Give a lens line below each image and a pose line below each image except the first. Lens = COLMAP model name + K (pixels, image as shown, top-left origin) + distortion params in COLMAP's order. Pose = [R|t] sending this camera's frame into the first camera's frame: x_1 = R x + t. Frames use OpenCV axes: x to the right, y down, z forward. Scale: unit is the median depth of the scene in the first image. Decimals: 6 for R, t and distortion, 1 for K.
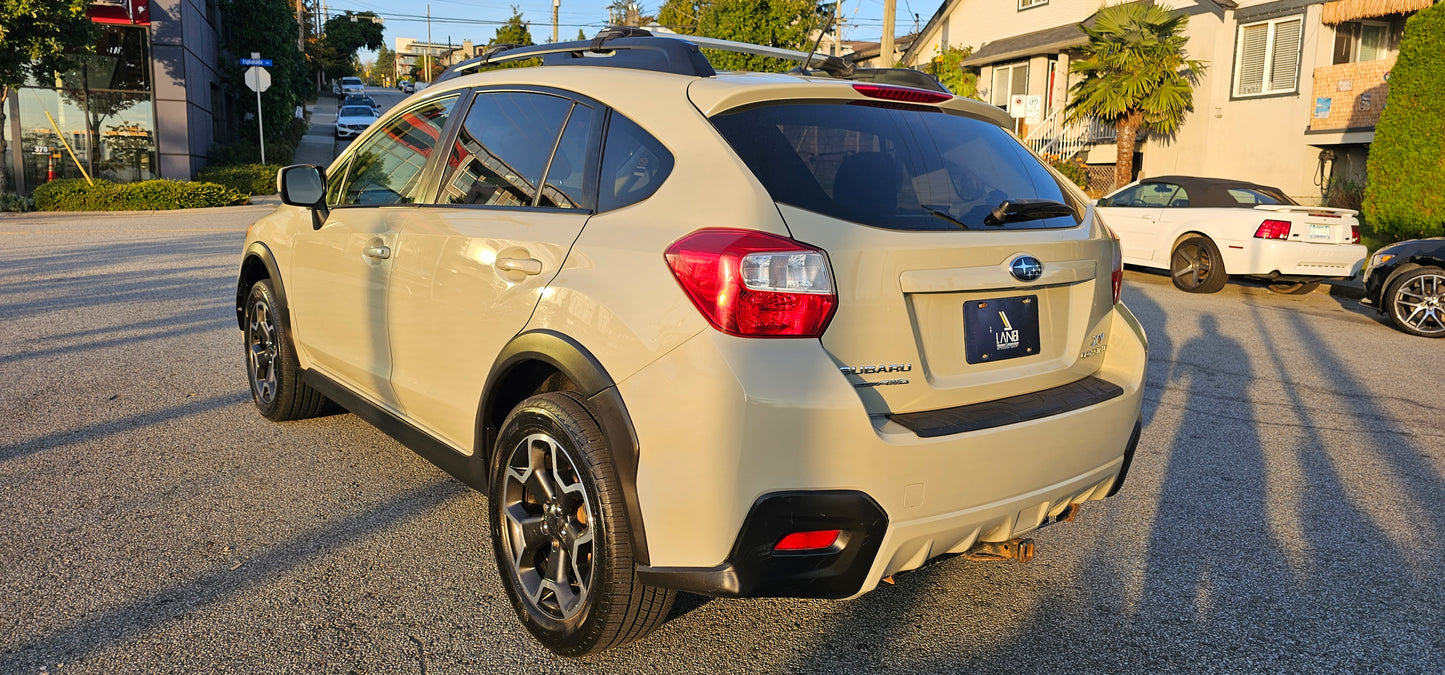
lens RADIAL K [[977.4, 0, 709.8], [0, 977.4, 331.2], [0, 0, 1]] dist [0.076296, -0.076210]
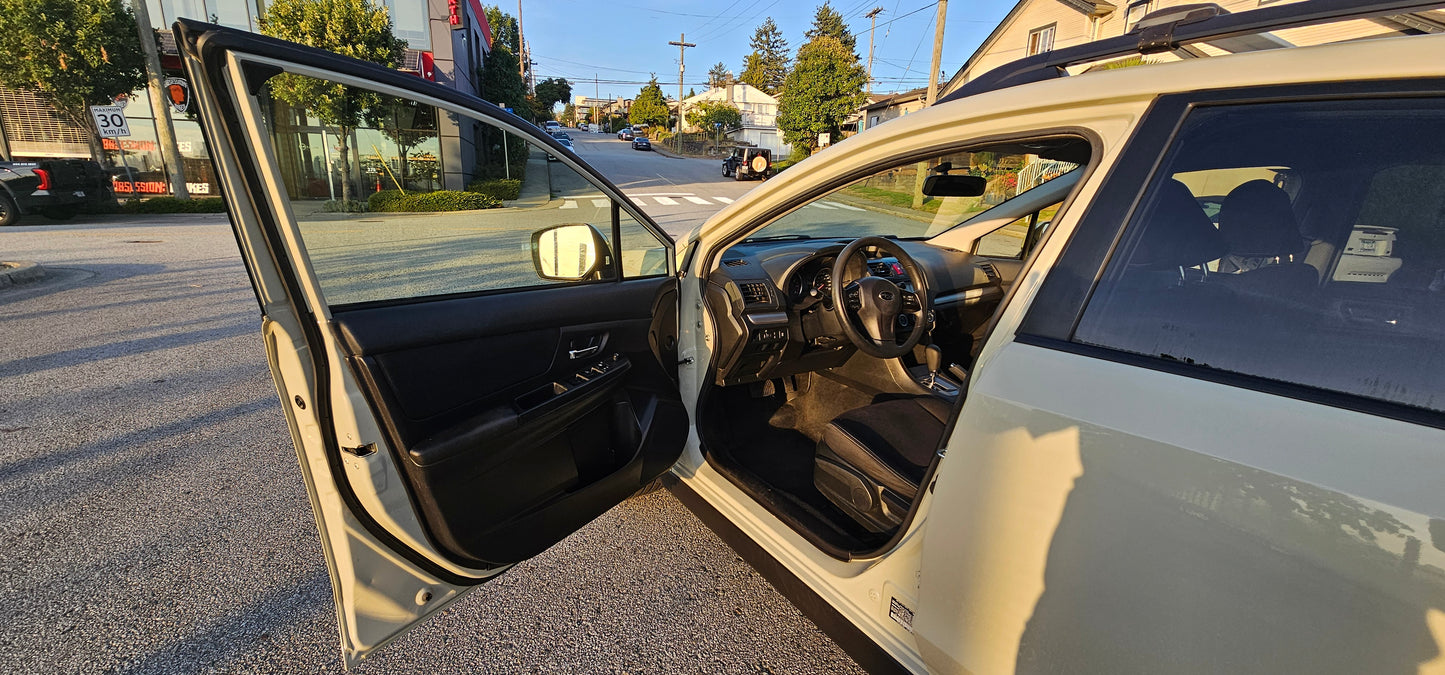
lens RADIAL K [[590.4, 0, 709.9], [0, 590.4, 347.5], [0, 0, 1]] dist [0.011083, -0.004936]
pose [[0.996243, 0.027349, -0.082165, -0.055563], [-0.017751, 0.993166, 0.115355, -0.020524], [0.084758, -0.113463, 0.989920, 0.088211]]
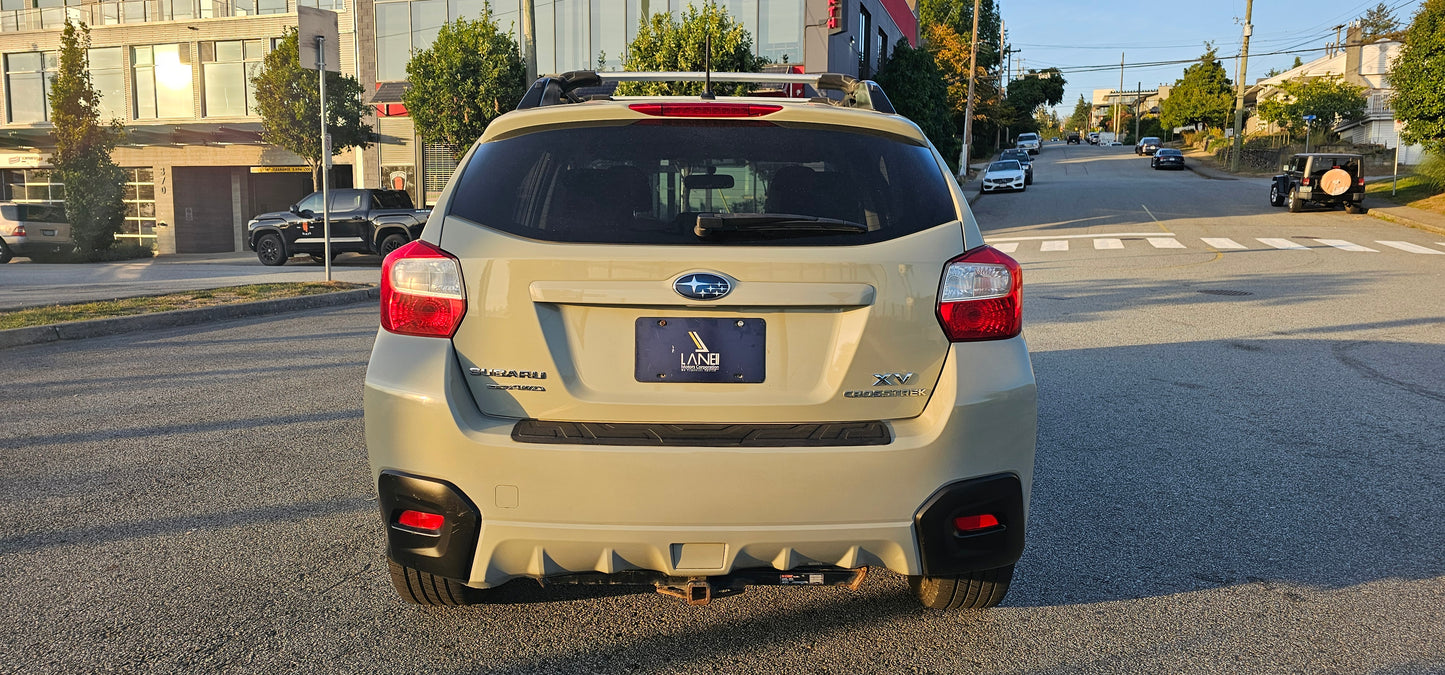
lens RADIAL K [[977.4, 0, 709.8], [0, 977.4, 331.2], [0, 0, 1]] dist [0.076296, -0.076210]
pose [[0.782588, 0.053686, -0.620220, 0.081997], [-0.086565, 0.995980, -0.023015, -0.000019], [0.616492, 0.071700, 0.784090, 0.025086]]
